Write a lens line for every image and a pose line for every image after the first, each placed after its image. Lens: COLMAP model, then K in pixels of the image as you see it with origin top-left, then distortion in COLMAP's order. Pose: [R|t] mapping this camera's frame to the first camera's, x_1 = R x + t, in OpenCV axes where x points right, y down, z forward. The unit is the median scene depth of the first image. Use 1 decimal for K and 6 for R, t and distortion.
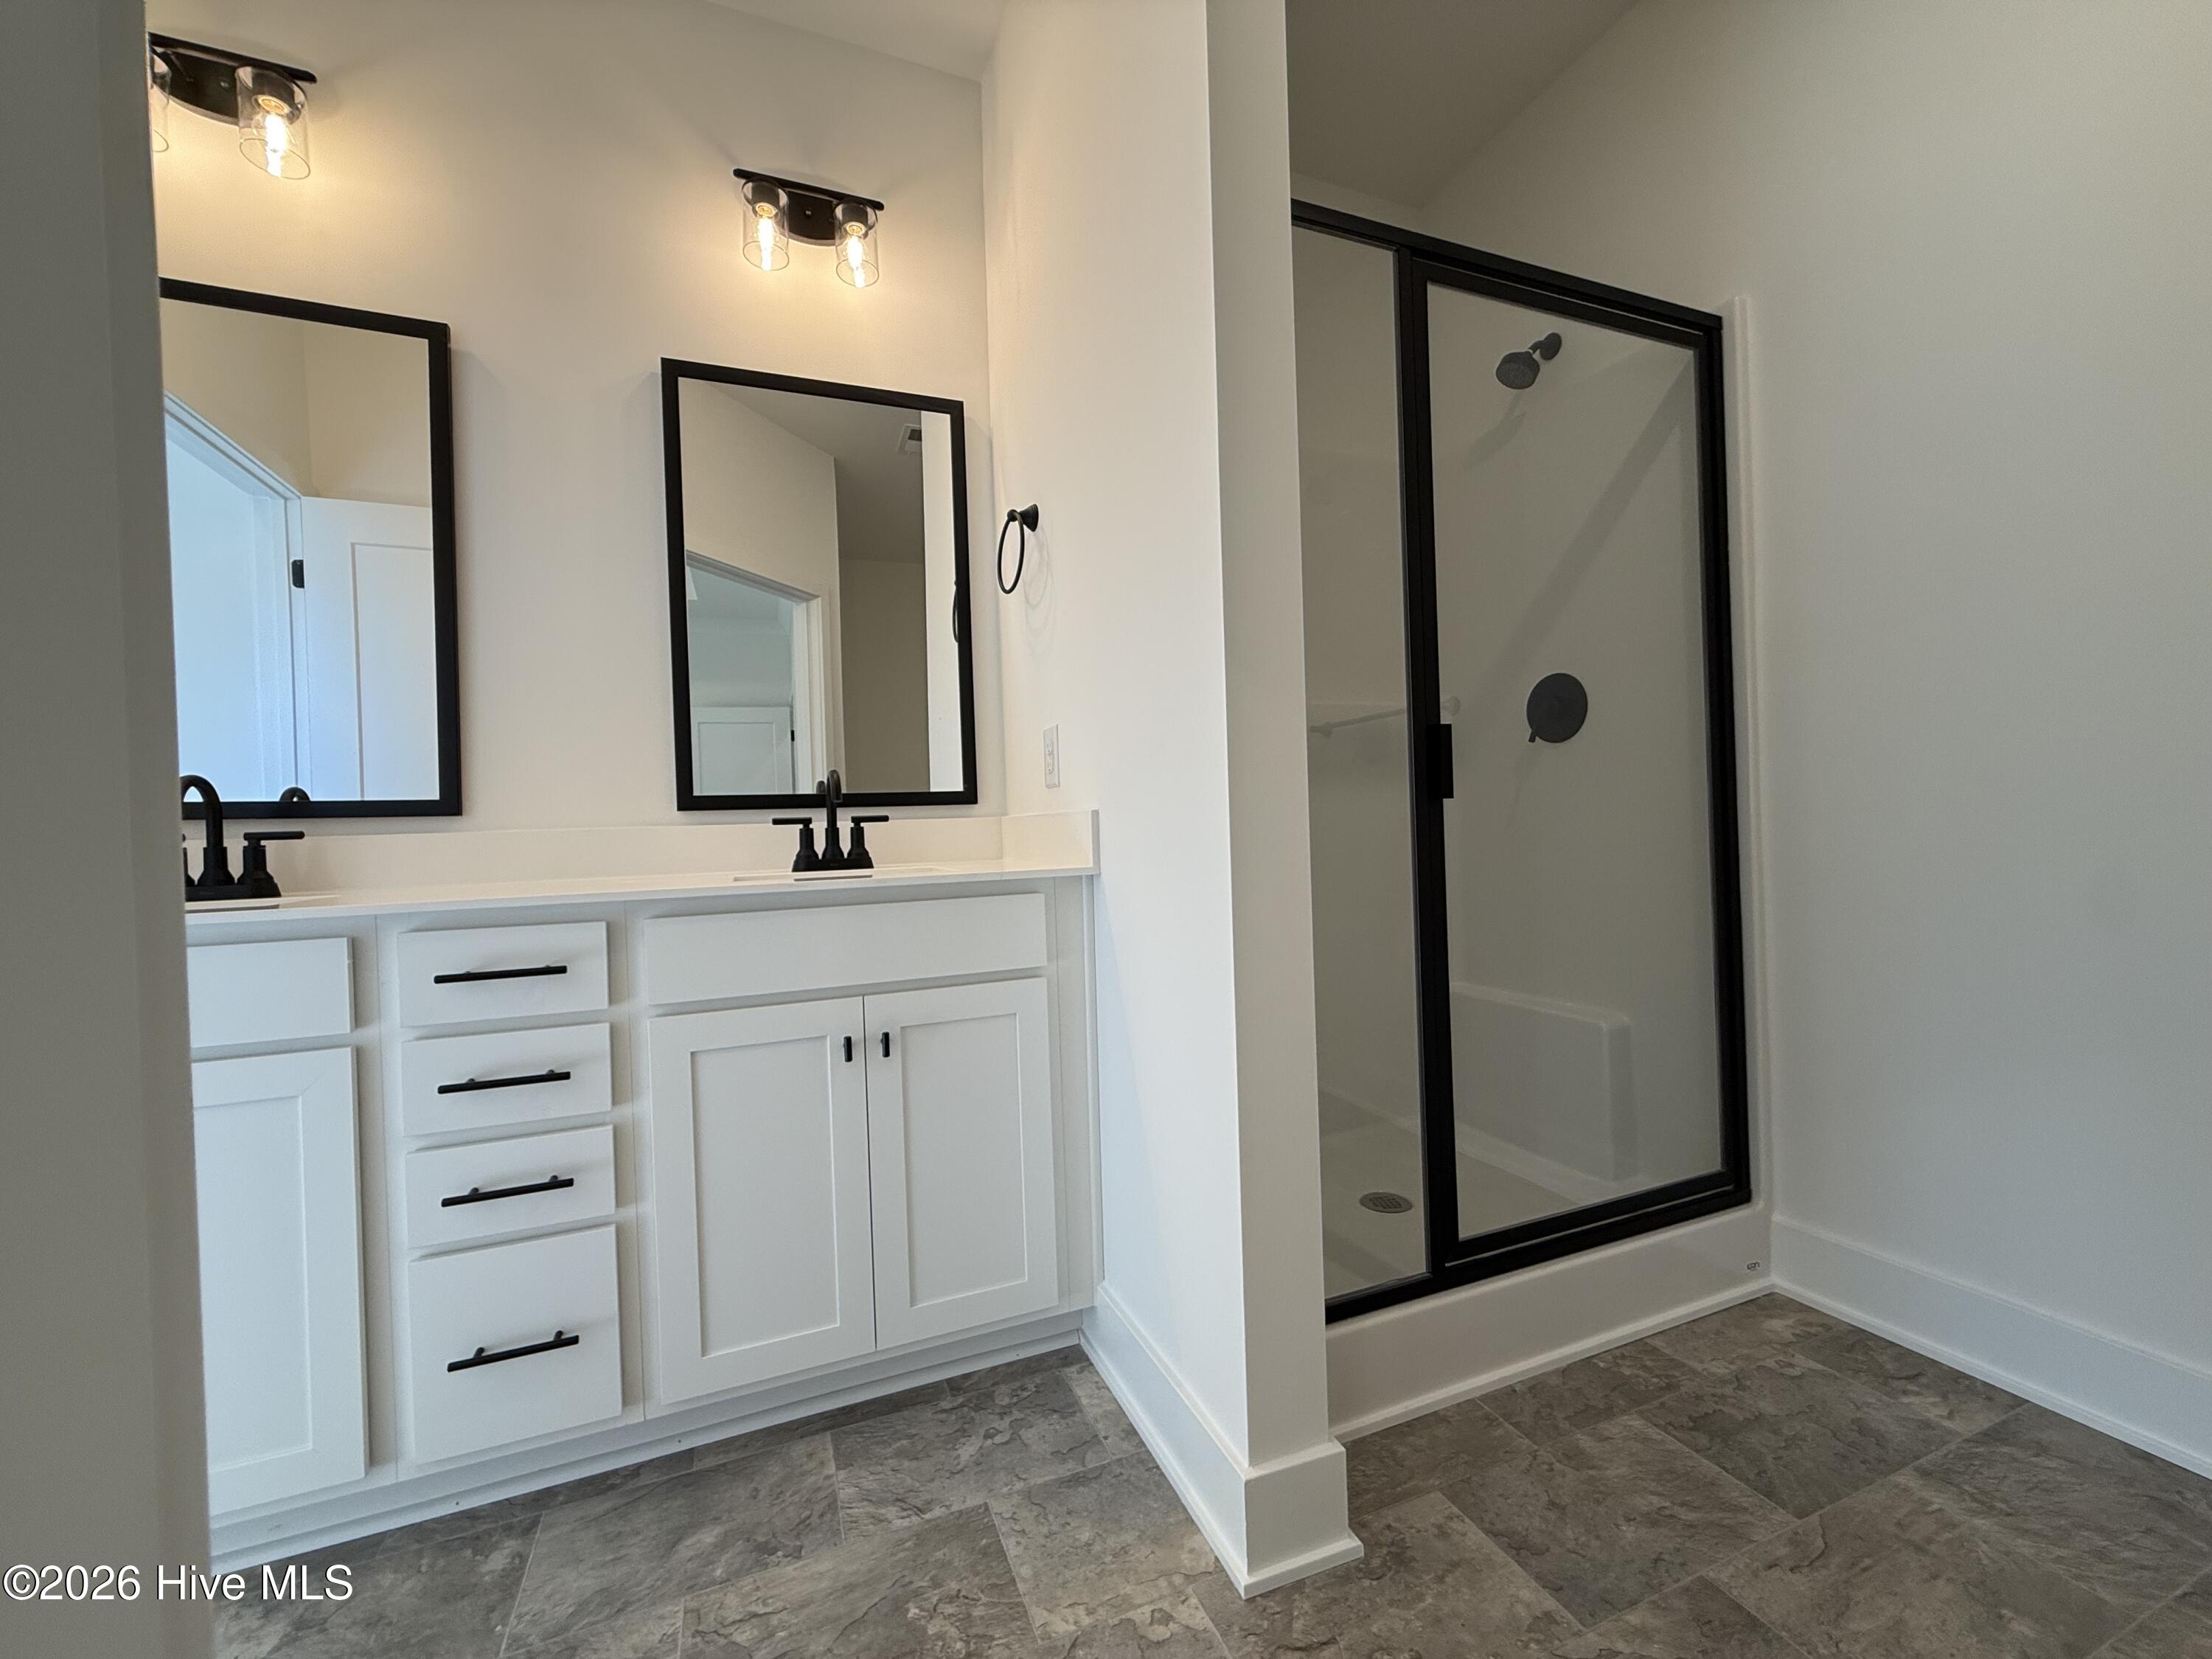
lens RADIAL K [[883.1, 0, 1098.6], [0, 883.1, 829.6], [0, 0, 1]] dist [-0.000004, -0.000297]
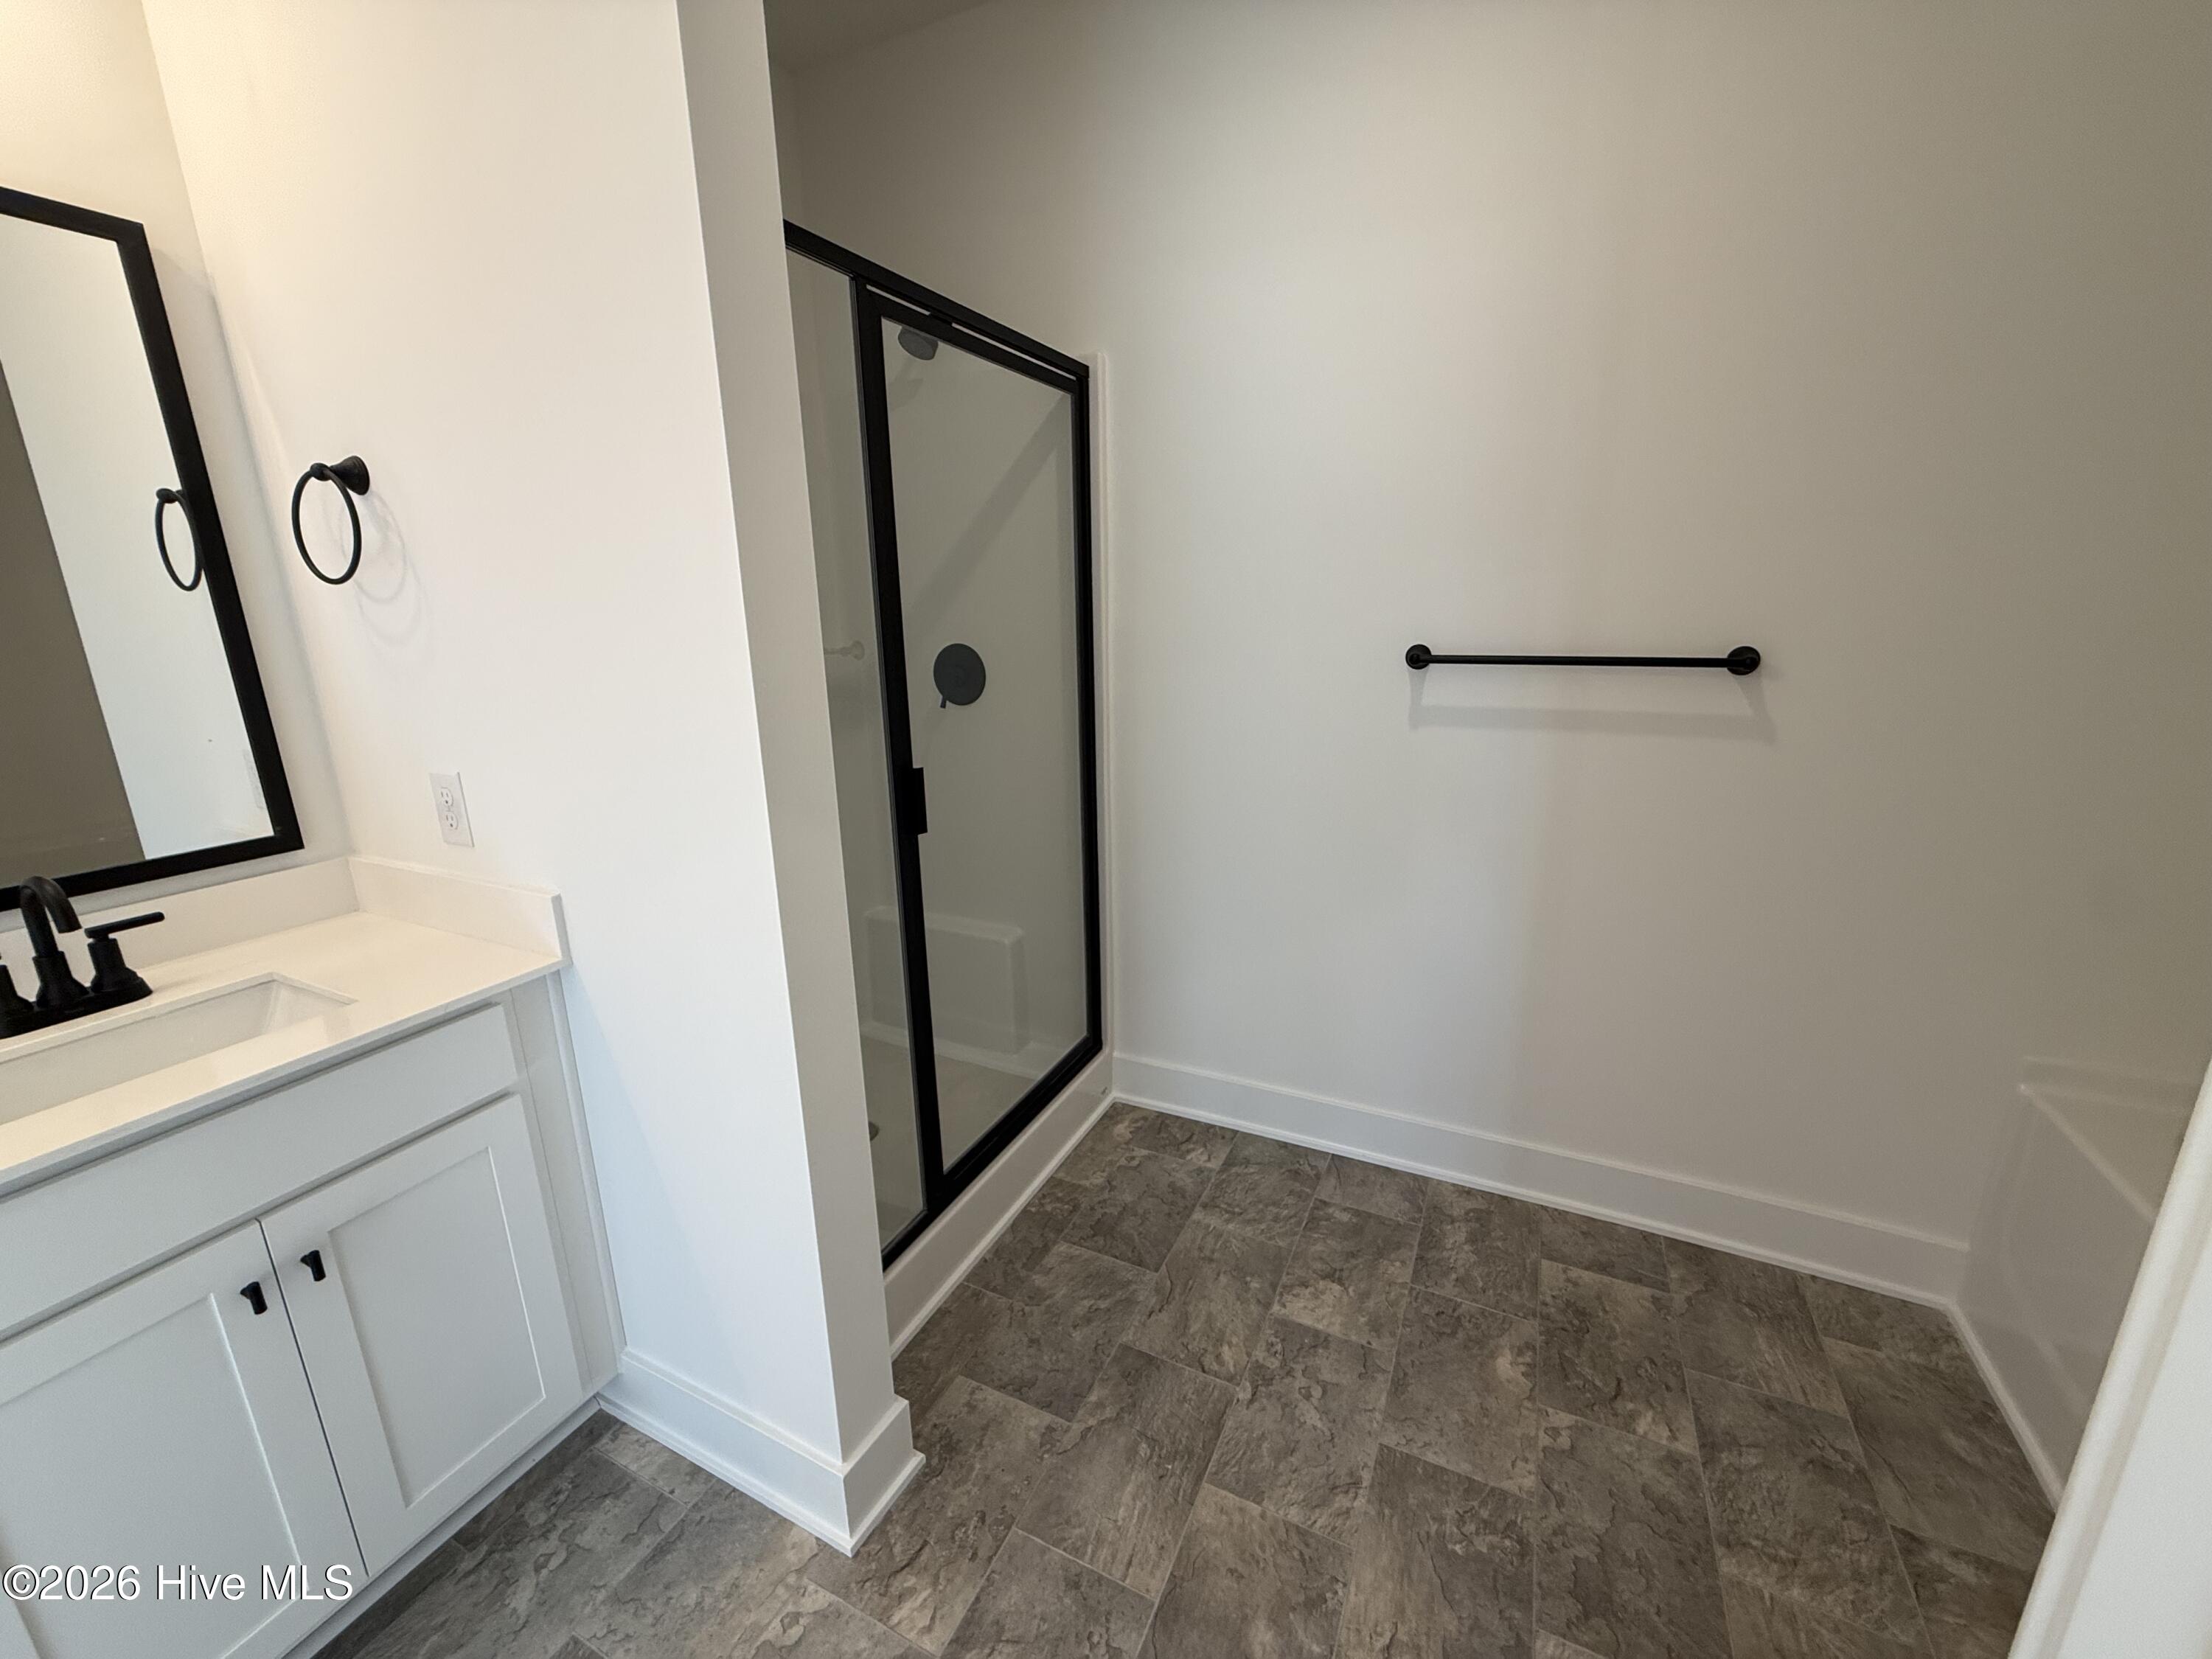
lens RADIAL K [[883.1, 0, 1100.7], [0, 883.1, 832.3], [0, 0, 1]] dist [-0.000004, -0.000297]
pose [[0.742150, -0.151412, 0.652907, -0.177124], [-0.004972, 0.972878, 0.231266, -0.311141], [-0.670215, -0.174880, 0.721269, 0.041640]]
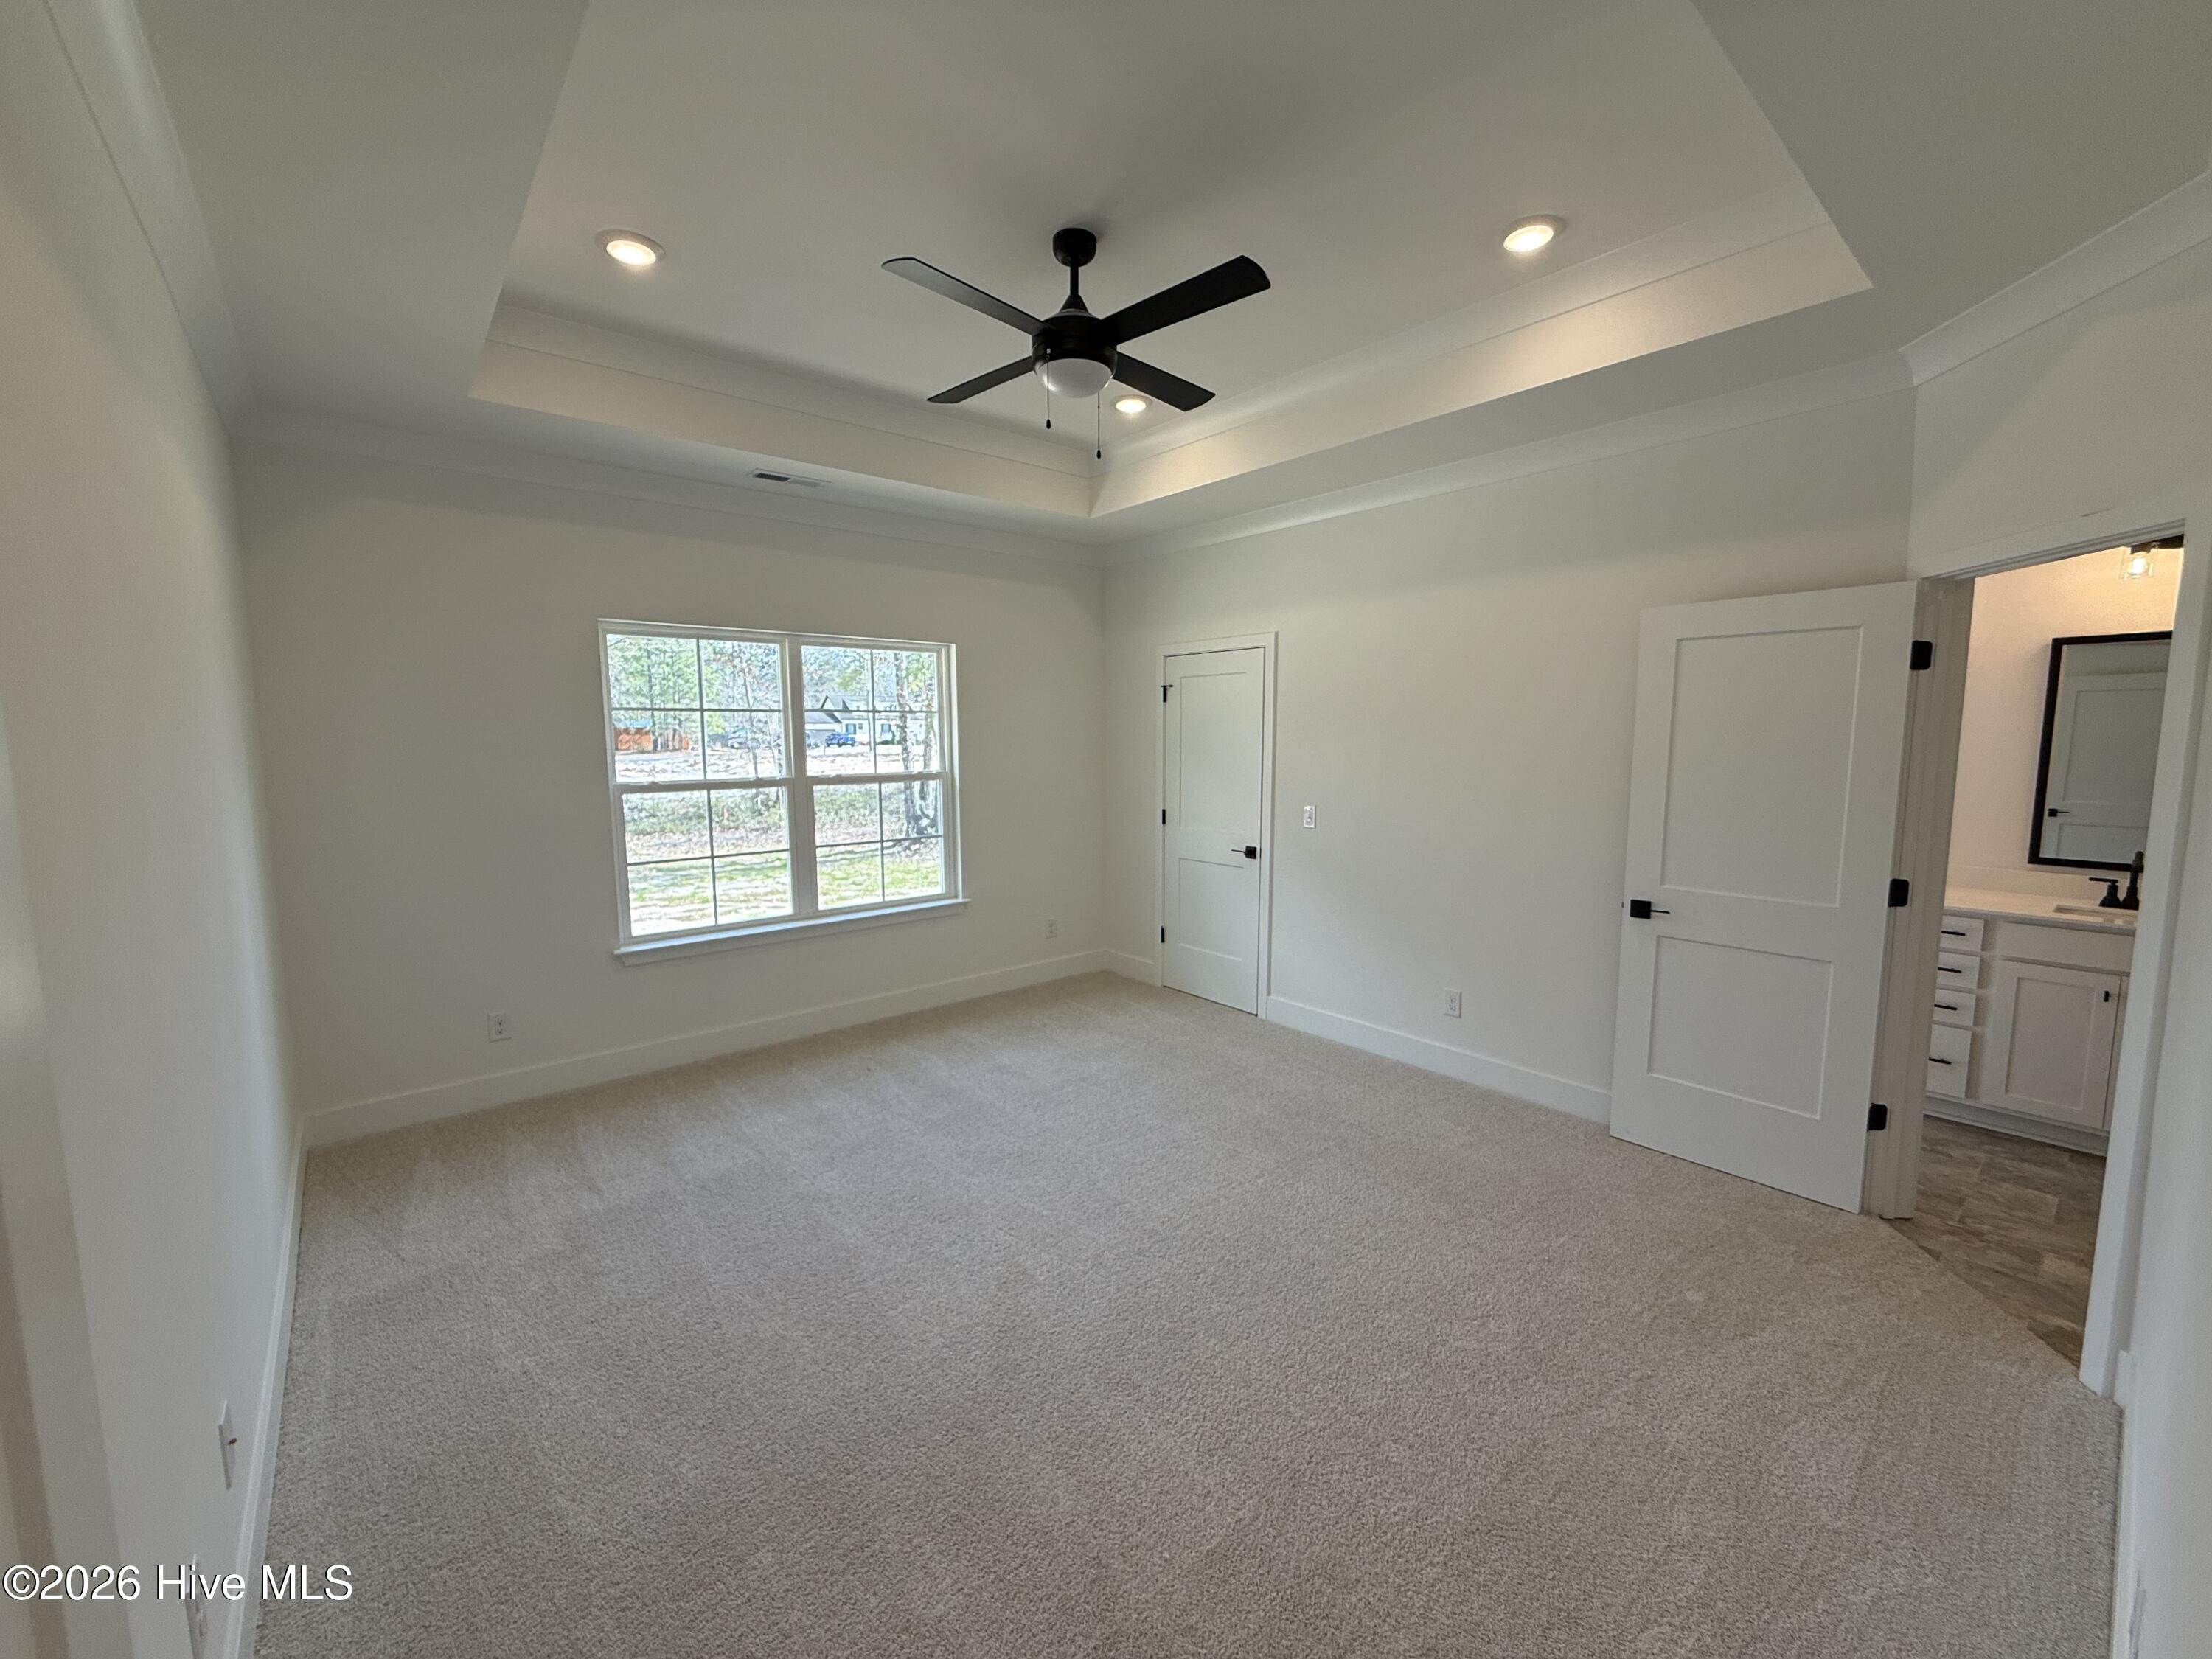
lens RADIAL K [[883.1, 0, 1092.3], [0, 883.1, 845.4], [0, 0, 1]] dist [-0.000004, -0.000297]
pose [[0.311904, 0.142232, -0.939407, 0.976448], [-0.003848, 0.988913, 0.148449, -0.460169], [0.950106, -0.042687, 0.308993, -2.161459]]
